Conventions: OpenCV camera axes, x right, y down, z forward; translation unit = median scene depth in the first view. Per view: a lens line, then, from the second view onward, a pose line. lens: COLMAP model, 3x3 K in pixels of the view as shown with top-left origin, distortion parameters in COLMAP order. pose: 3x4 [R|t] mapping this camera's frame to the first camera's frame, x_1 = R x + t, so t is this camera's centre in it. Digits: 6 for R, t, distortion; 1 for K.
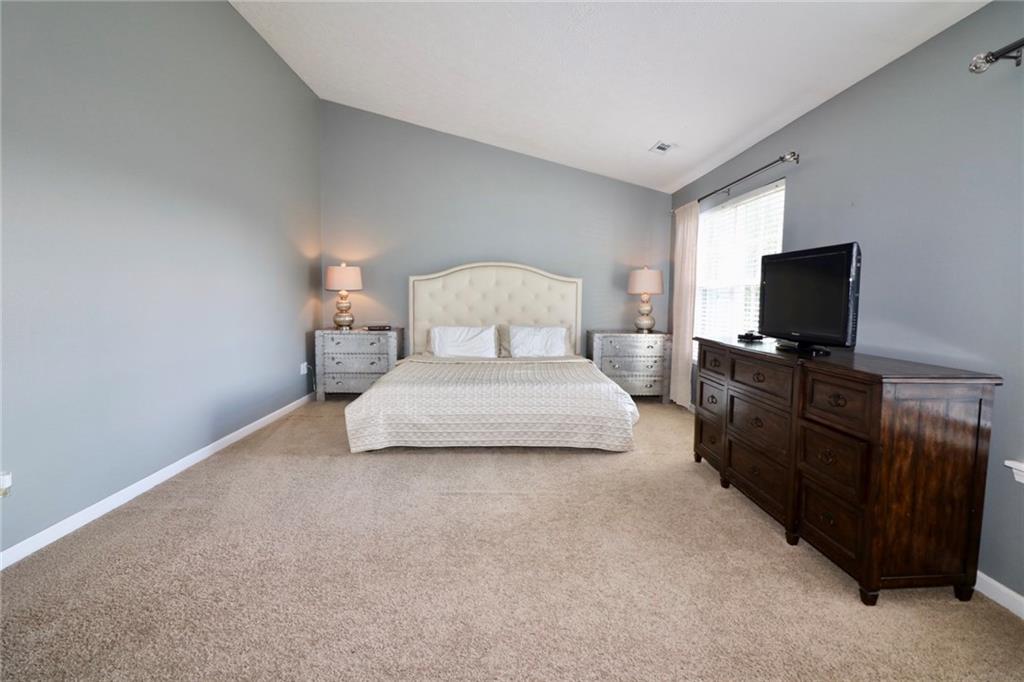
lens RADIAL K [[476.1, 0, 495.6], [0, 476.1, 330.1], [0, 0, 1]] dist [-0.002737, -0.007627]
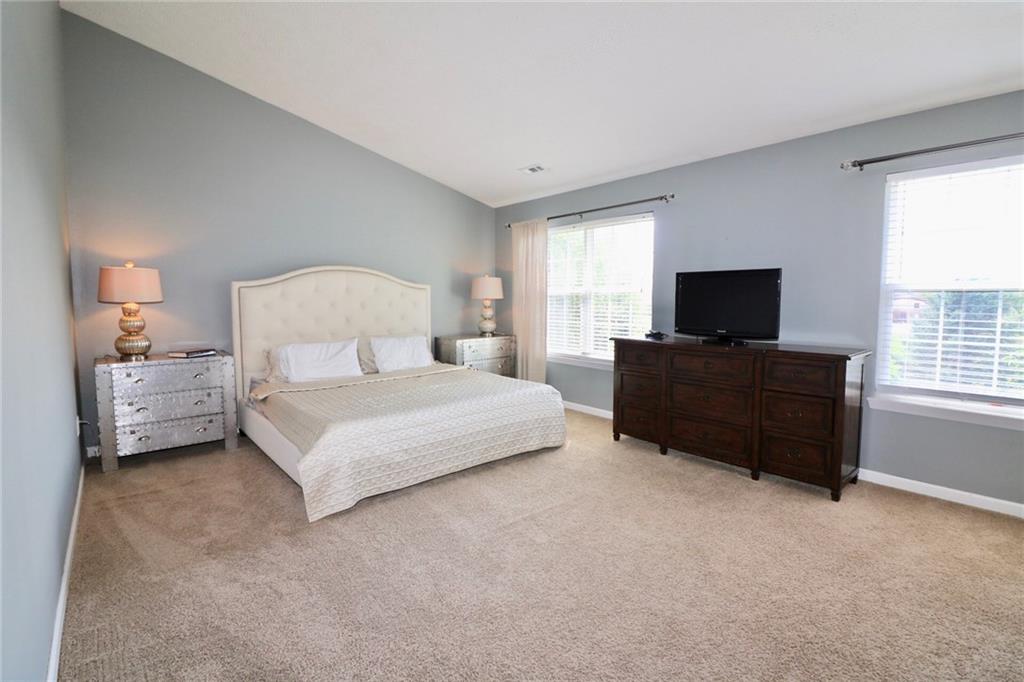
lens RADIAL K [[476.1, 0, 489.9], [0, 476.1, 332.8], [0, 0, 1]] dist [-0.002737, -0.007627]
pose [[0.782597, -0.061735, 0.619460, -0.356143], [0.058380, 0.997964, 0.025701, -0.029127], [-0.619785, 0.016051, 0.784608, 0.156990]]
